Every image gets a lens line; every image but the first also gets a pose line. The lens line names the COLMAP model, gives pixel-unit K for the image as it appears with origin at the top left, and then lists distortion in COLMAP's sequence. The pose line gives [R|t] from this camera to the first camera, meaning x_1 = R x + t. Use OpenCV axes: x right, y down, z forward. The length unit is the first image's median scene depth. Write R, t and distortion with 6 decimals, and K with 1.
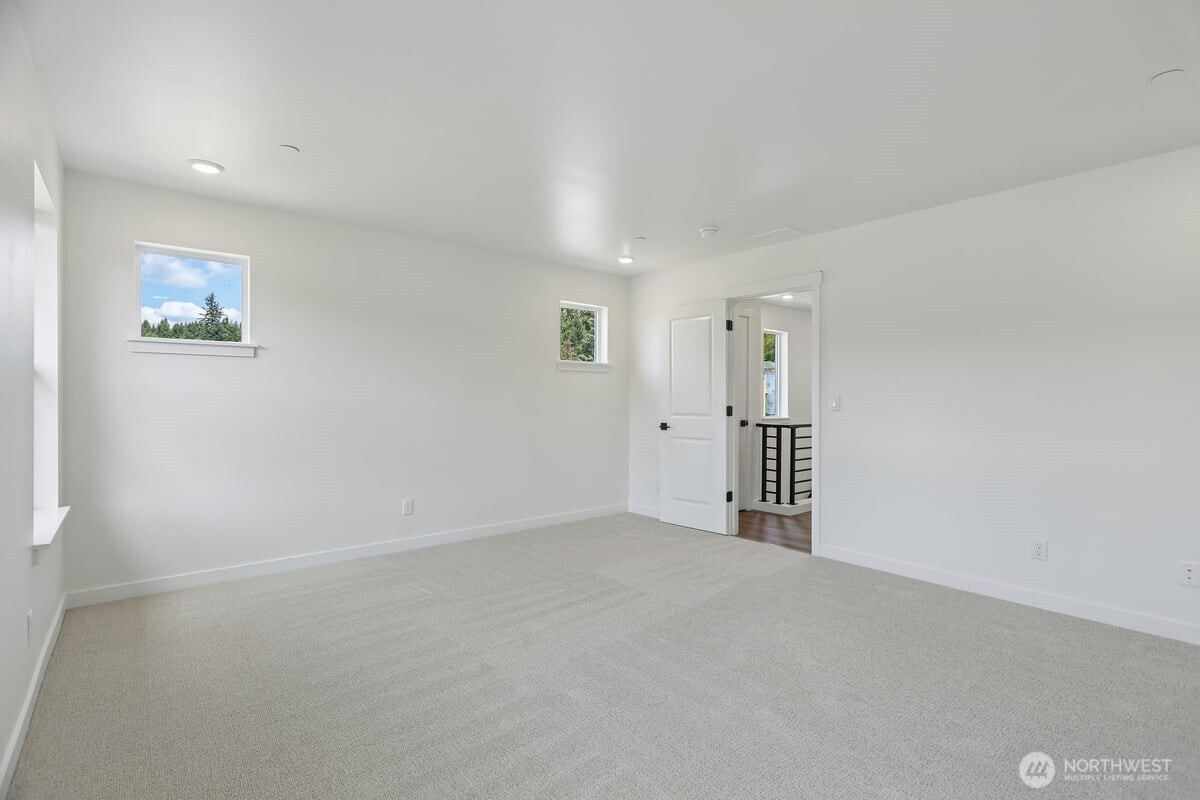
lens RADIAL K [[572.6, 0, 604.1], [0, 572.6, 400.8], [0, 0, 1]] dist [-0.003615, 0.003520]
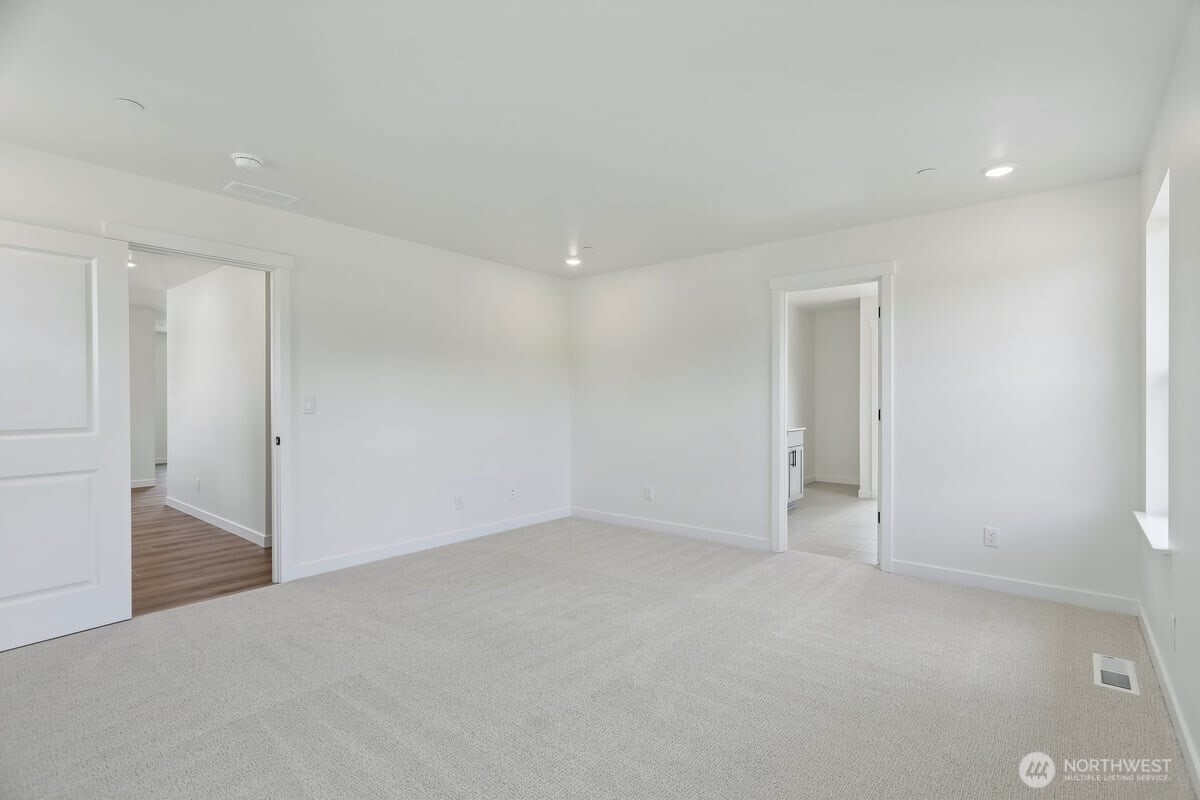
lens RADIAL K [[572.6, 0, 604.2], [0, 572.6, 400.9], [0, 0, 1]] dist [-0.003615, 0.003520]
pose [[-0.196020, -0.004125, 0.980591, -0.560507], [0.006921, 0.999960, 0.005590, -0.004626], [-0.980576, 0.007882, -0.195984, 0.683819]]
